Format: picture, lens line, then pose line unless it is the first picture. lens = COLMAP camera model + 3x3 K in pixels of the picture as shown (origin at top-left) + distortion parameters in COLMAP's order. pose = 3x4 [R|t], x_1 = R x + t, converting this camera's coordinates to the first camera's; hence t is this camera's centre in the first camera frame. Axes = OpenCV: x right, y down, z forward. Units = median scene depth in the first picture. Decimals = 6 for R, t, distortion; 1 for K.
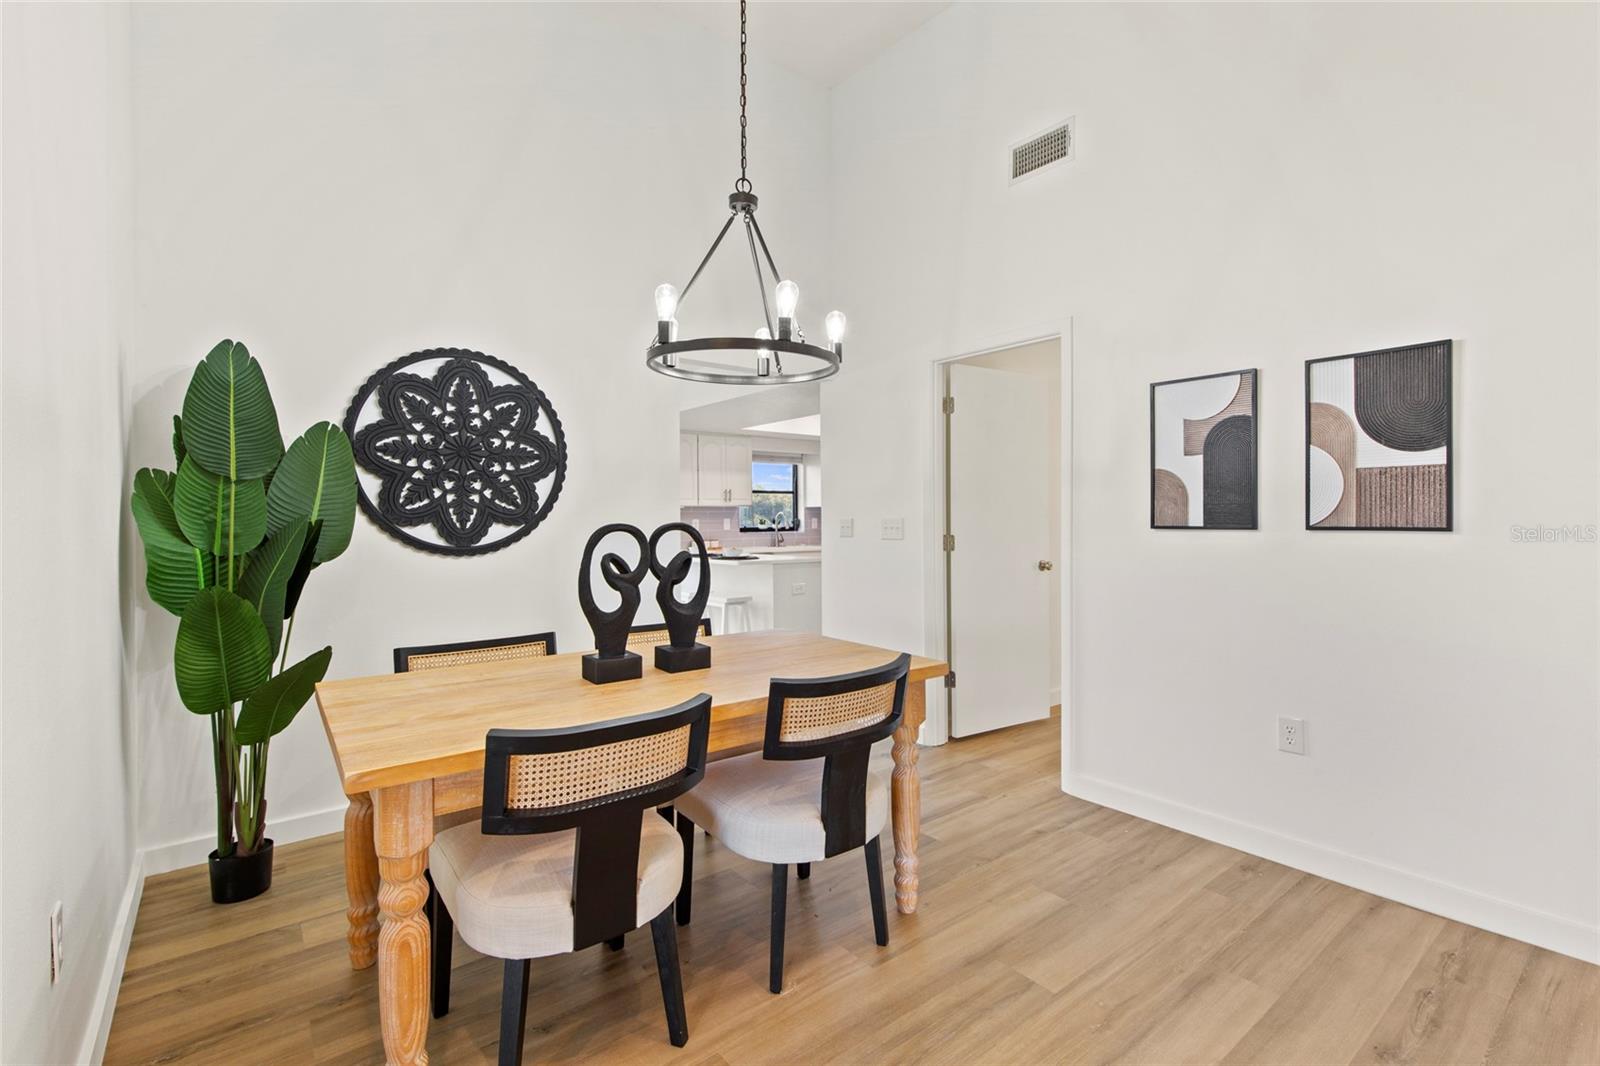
lens RADIAL K [[733.0, 0, 797.7], [0, 733.0, 523.2], [0, 0, 1]] dist [-0.001284, 0.000639]
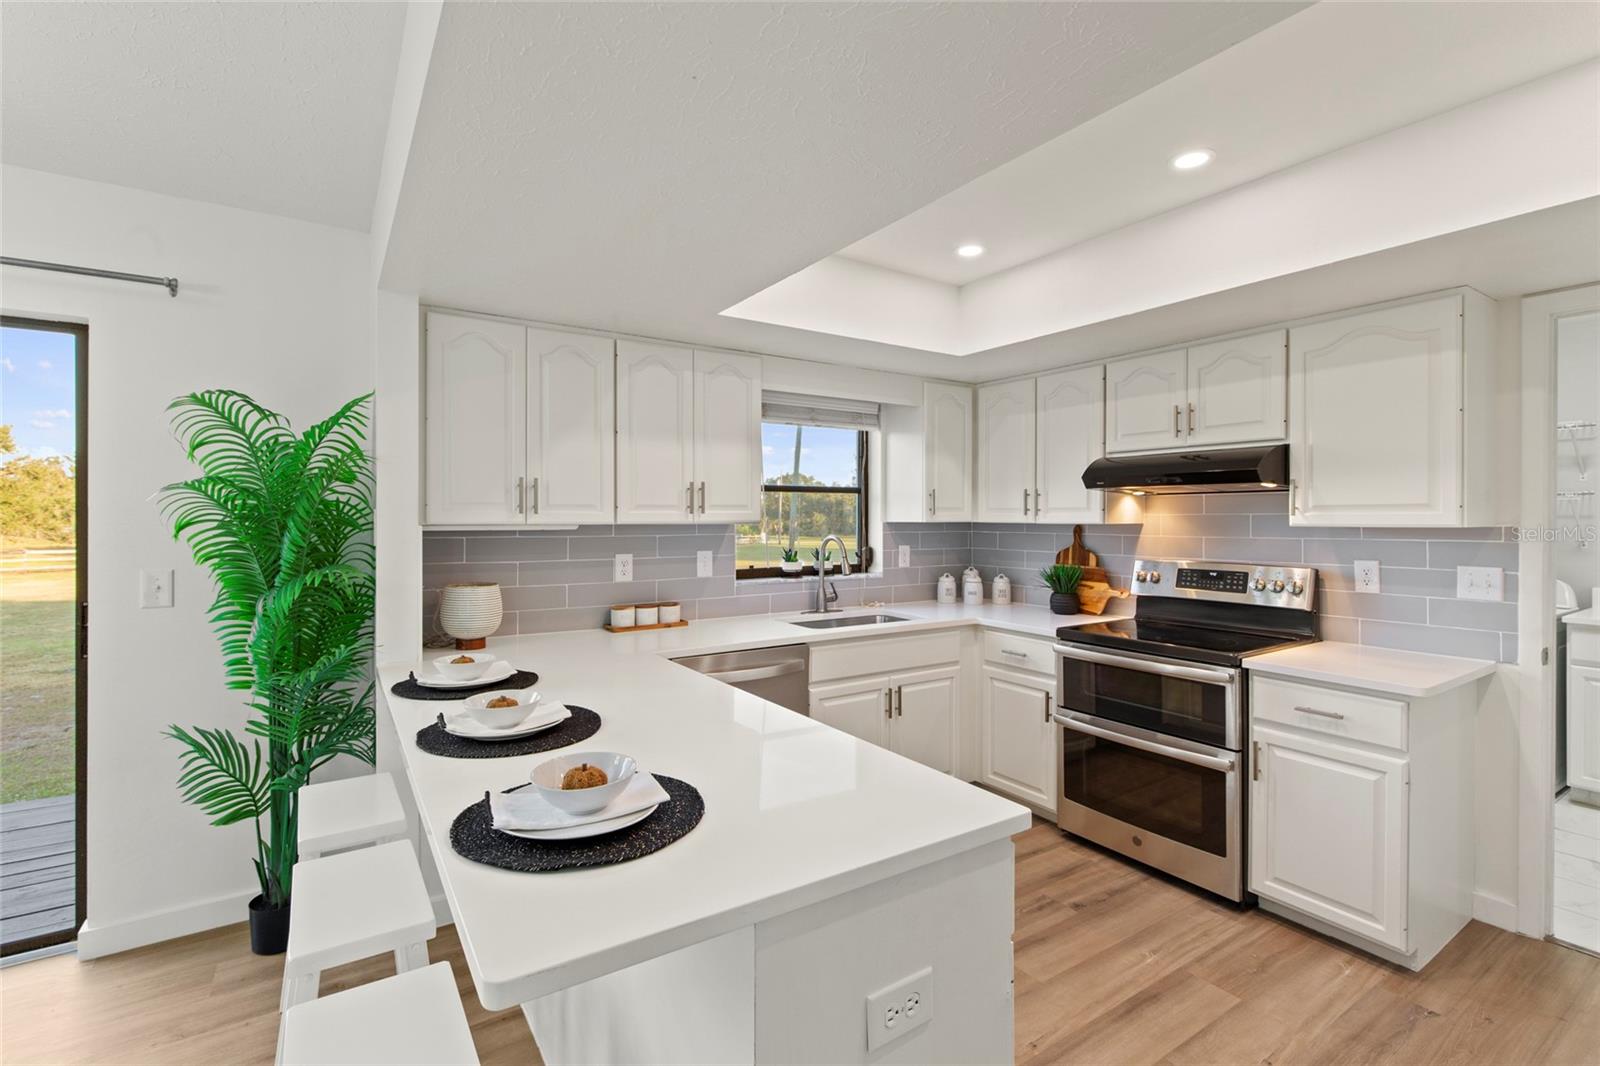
lens RADIAL K [[733.0, 0, 810.2], [0, 733.0, 519.5], [0, 0, 1]] dist [-0.001284, 0.000639]
pose [[0.997338, 0.005440, -0.072709, -0.003398], [-0.005580, 0.999983, -0.001725, -0.023383], [0.072698, 0.002126, 0.997352, 0.554058]]
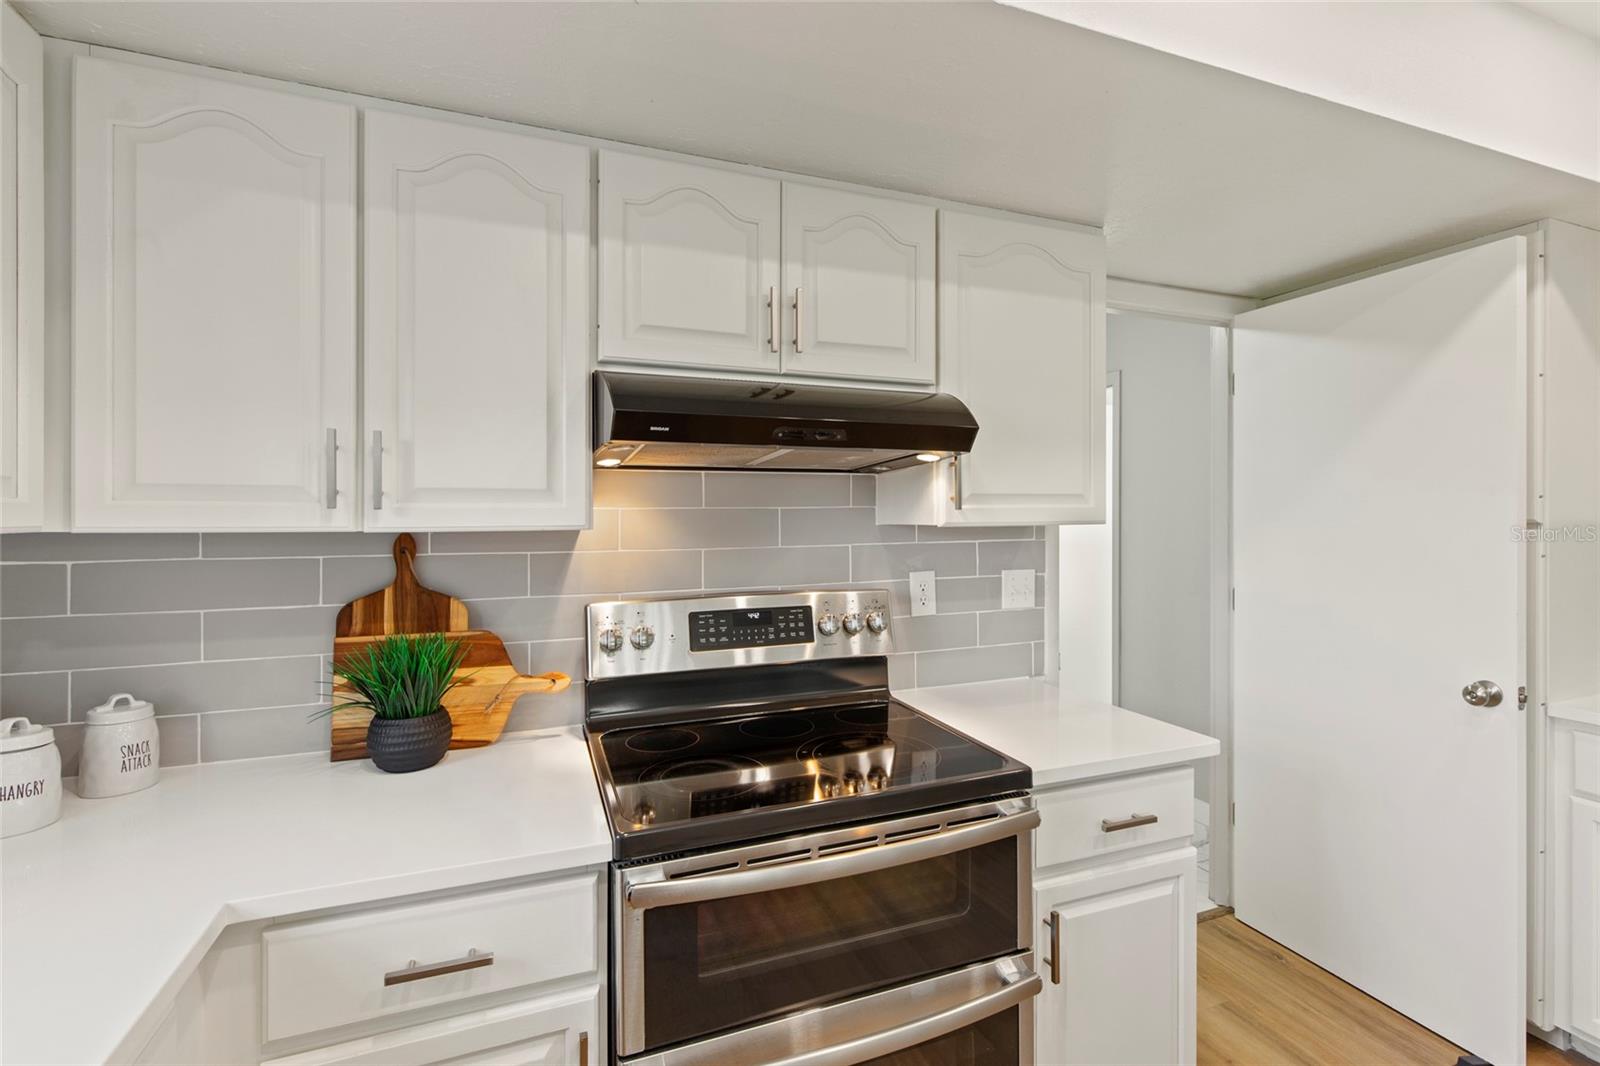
lens RADIAL K [[733.0, 0, 806.8], [0, 733.0, 518.6], [0, 0, 1]] dist [-0.001284, 0.000639]
pose [[0.281621, -0.002947, 0.959521, -0.021118], [0.007670, 0.999970, 0.000820, -0.024948], [-0.959495, 0.007129, 0.281635, 0.907115]]
